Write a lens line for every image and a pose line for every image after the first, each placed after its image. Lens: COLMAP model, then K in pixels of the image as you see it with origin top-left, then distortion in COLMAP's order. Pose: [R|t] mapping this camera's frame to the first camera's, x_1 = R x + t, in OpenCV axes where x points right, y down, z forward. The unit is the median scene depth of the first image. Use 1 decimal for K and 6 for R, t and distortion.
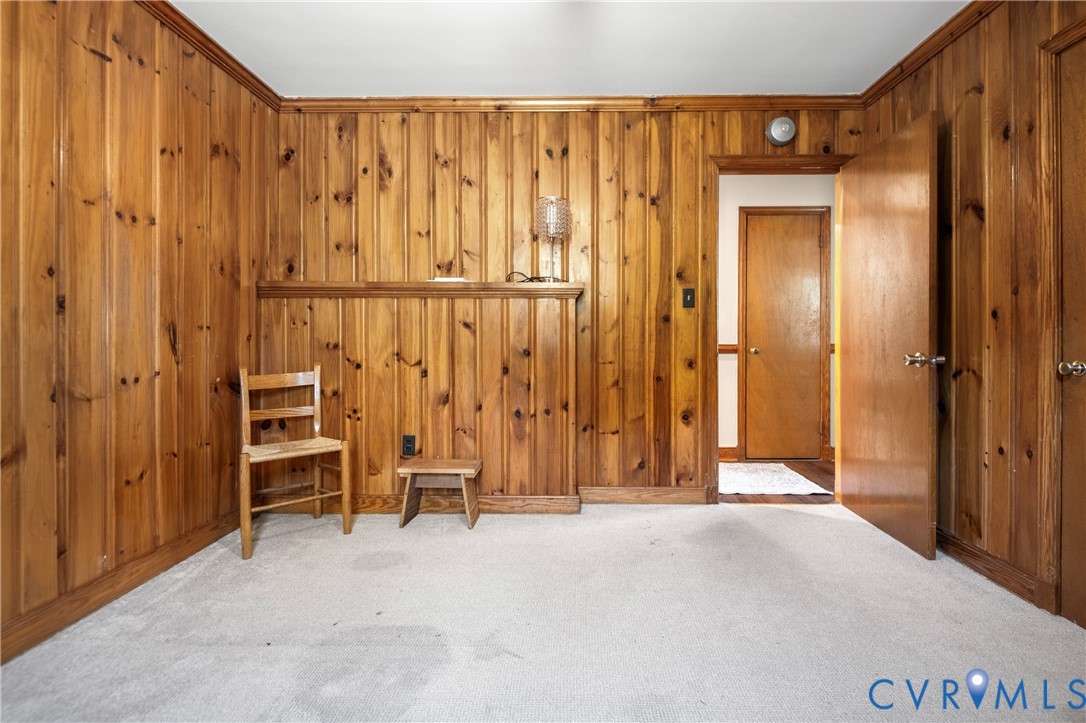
lens RADIAL K [[504.1, 0, 572.0], [0, 504.1, 337.5], [0, 0, 1]] dist [-0.004865, -0.002282]
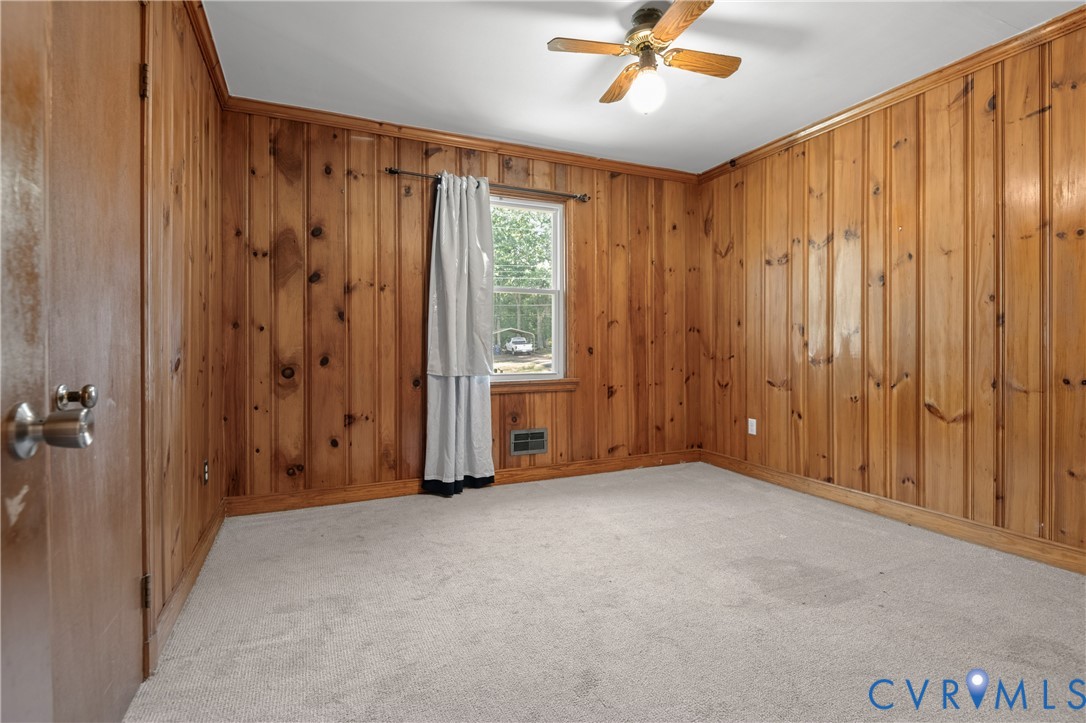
lens RADIAL K [[504.1, 0, 542.2], [0, 504.1, 356.5], [0, 0, 1]] dist [-0.004865, -0.002282]
pose [[-0.908990, 0.008780, -0.416726, 0.412953], [0.005069, 0.999937, 0.010012, 0.009167], [0.416787, 0.006989, -0.908977, 0.983881]]
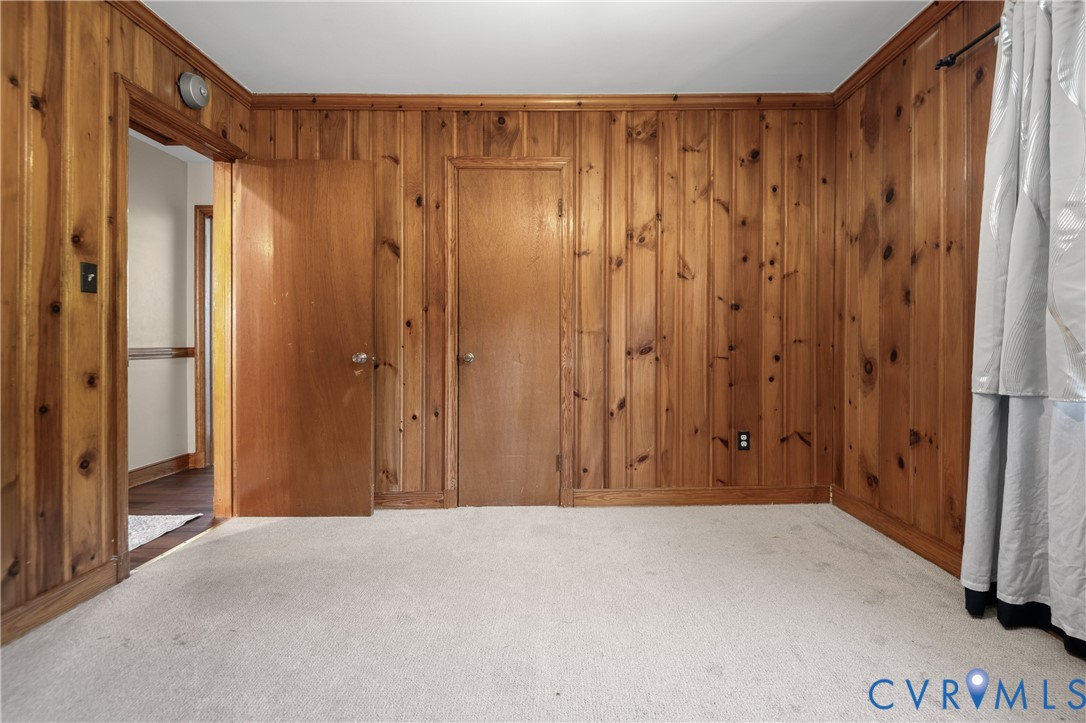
lens RADIAL K [[504.1, 0, 560.6], [0, 504.1, 340.8], [0, 0, 1]] dist [-0.004865, -0.002282]
pose [[-0.019183, 0.000285, 0.999816, -0.420611], [0.000169, 1.000000, -0.000282, 0.002248], [-0.999816, 0.000163, -0.019183, 0.410046]]
